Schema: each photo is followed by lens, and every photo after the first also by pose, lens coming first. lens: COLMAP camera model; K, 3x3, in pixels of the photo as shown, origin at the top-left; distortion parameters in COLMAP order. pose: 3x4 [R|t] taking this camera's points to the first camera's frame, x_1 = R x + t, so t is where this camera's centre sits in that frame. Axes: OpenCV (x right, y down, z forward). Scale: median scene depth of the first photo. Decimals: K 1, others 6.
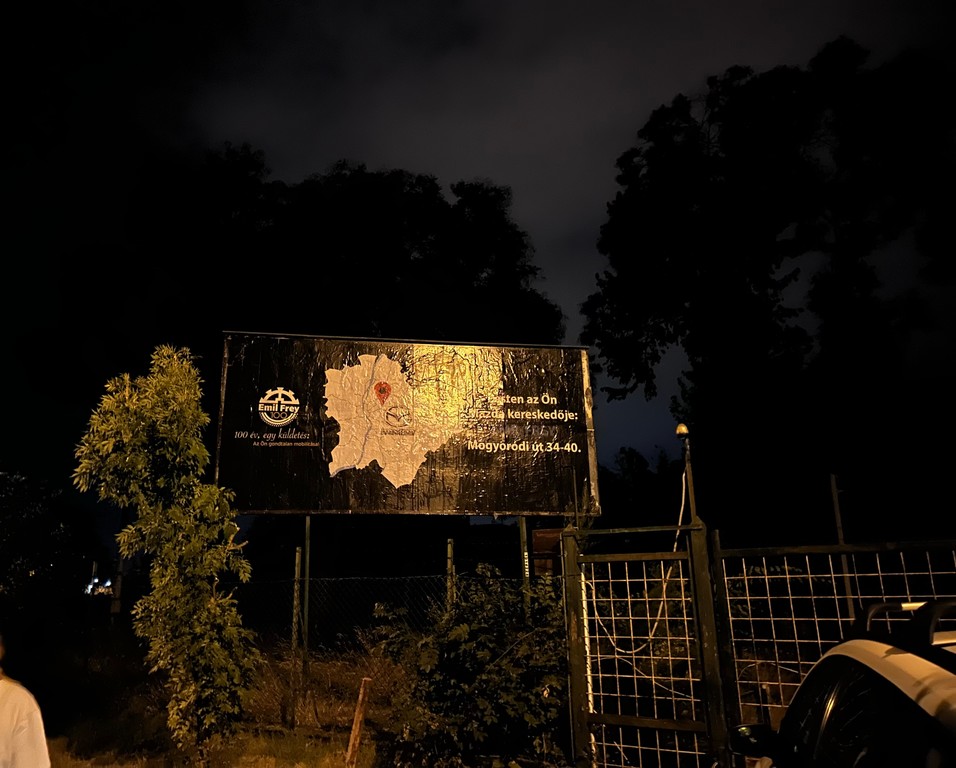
lens RADIAL K [[759.7, 0, 478.0], [0, 759.7, 384.0], [0, 0, 1]] dist [0.003684, 0.002126]
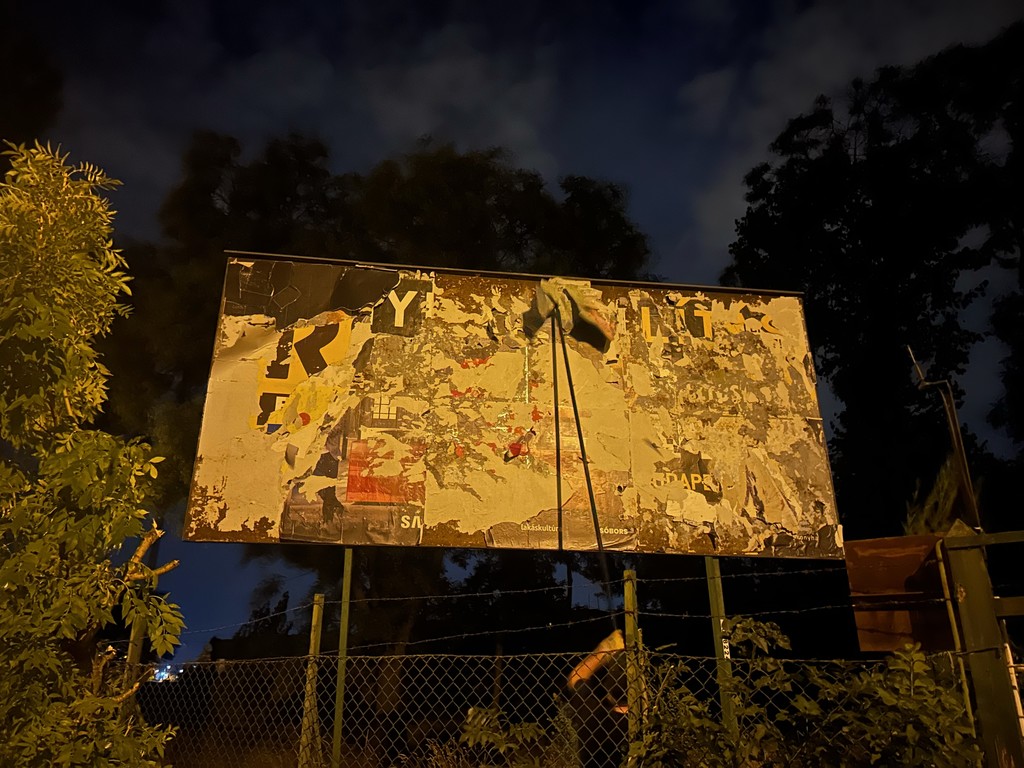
lens RADIAL K [[799.0, 0, 546.7], [0, 799.0, 383.7], [0, 0, 1]] dist [-0.009717, -0.004927]
pose [[0.999592, 0.006788, -0.027762, -0.053845], [-0.009354, 0.995585, -0.093399, 0.098276], [0.027005, 0.093621, 0.995242, 0.363803]]
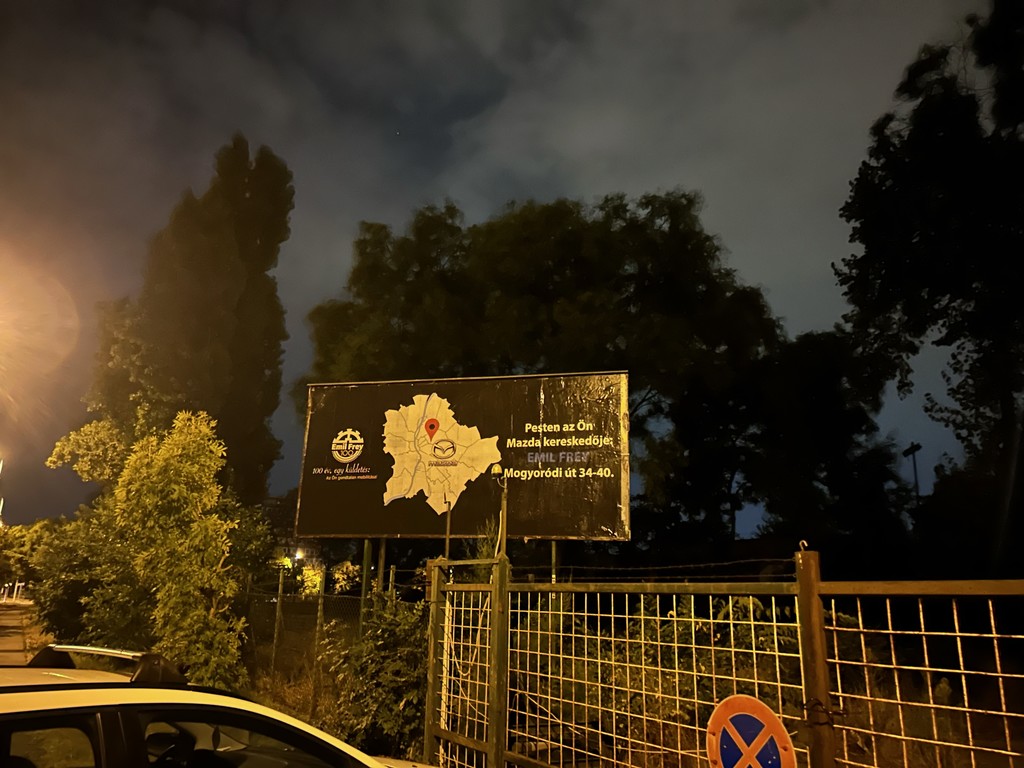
lens RADIAL K [[764.7, 0, 512.0], [0, 764.7, 384.0], [0, 0, 1]] dist [0.011291, -0.000863]
pose [[0.921131, -0.071619, -0.382608, 0.420175], [0.068547, 0.997412, -0.021674, -0.021360], [0.383171, -0.006262, 0.923656, 0.007450]]
